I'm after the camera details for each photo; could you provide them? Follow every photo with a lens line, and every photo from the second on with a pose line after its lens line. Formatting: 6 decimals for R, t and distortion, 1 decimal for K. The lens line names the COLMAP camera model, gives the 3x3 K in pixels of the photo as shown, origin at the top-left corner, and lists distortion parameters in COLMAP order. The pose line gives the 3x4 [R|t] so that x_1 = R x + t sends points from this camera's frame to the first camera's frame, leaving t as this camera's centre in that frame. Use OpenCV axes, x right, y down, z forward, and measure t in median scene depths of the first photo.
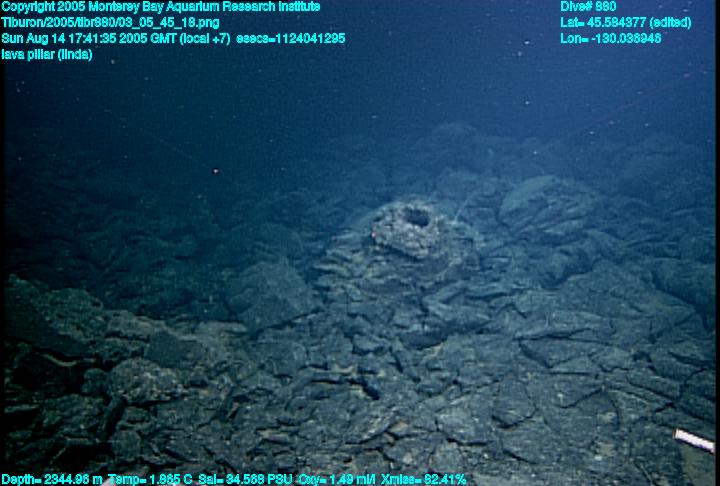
lens RADIAL K [[523.8, 0, 346.2], [0, 523.8, 264.6], [0, 0, 1]] dist [-0.027204, 0.015402]
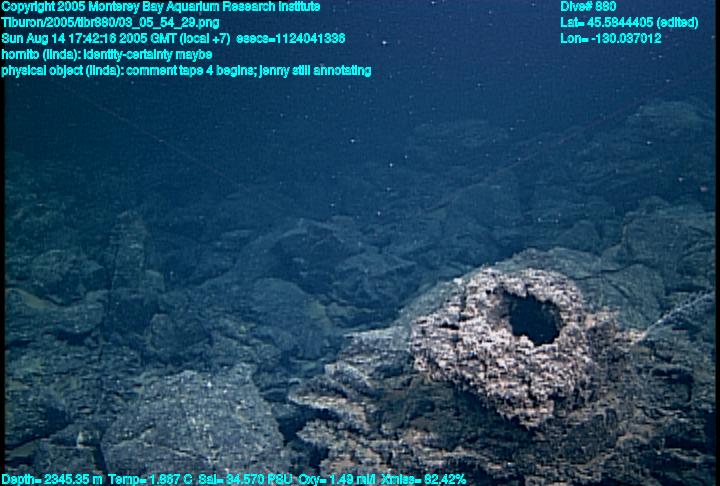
lens RADIAL K [[898.6, 0, 329.4], [0, 898.6, 245.4], [0, 0, 1]] dist [0.104439, 0.000000]
pose [[0.982064, 0.084819, -0.168395, 0.071938], [-0.103055, 0.989363, -0.102672, -0.041689], [0.157895, 0.118184, 0.980358, 0.237780]]
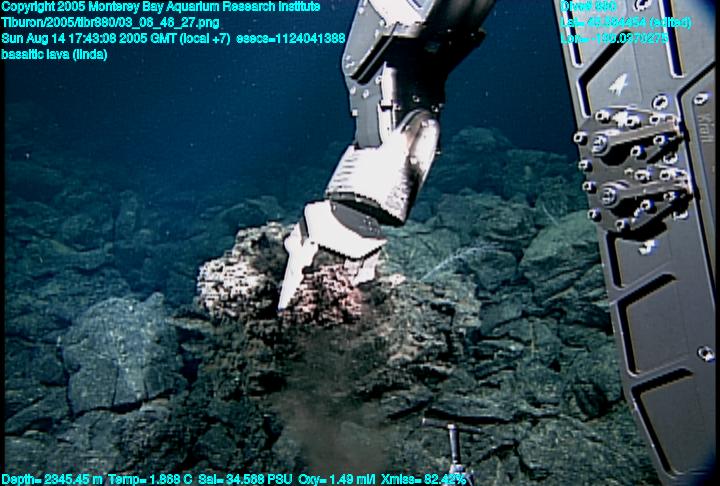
lens RADIAL K [[473.3, 0, 340.5], [0, 473.3, 278.8], [0, 0, 1]] dist [-0.083131, 0.075759]
pose [[0.984997, 0.117526, -0.126369, 0.162894], [-0.117290, 0.993054, 0.009330, -0.061078], [0.126588, 0.005631, 0.991939, 0.450574]]
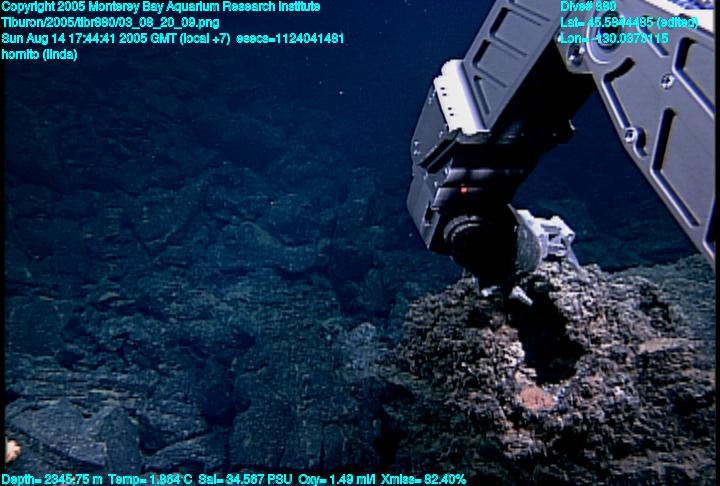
lens RADIAL K [[783.1, 0, 356.5], [0, 783.1, 289.7], [0, 0, 1]] dist [0.060729, 0.000000]
pose [[0.809005, 0.267778, -0.523264, 0.200326], [-0.281346, 0.958013, 0.055277, -0.072828], [0.516096, 0.102499, 0.850376, 0.422167]]
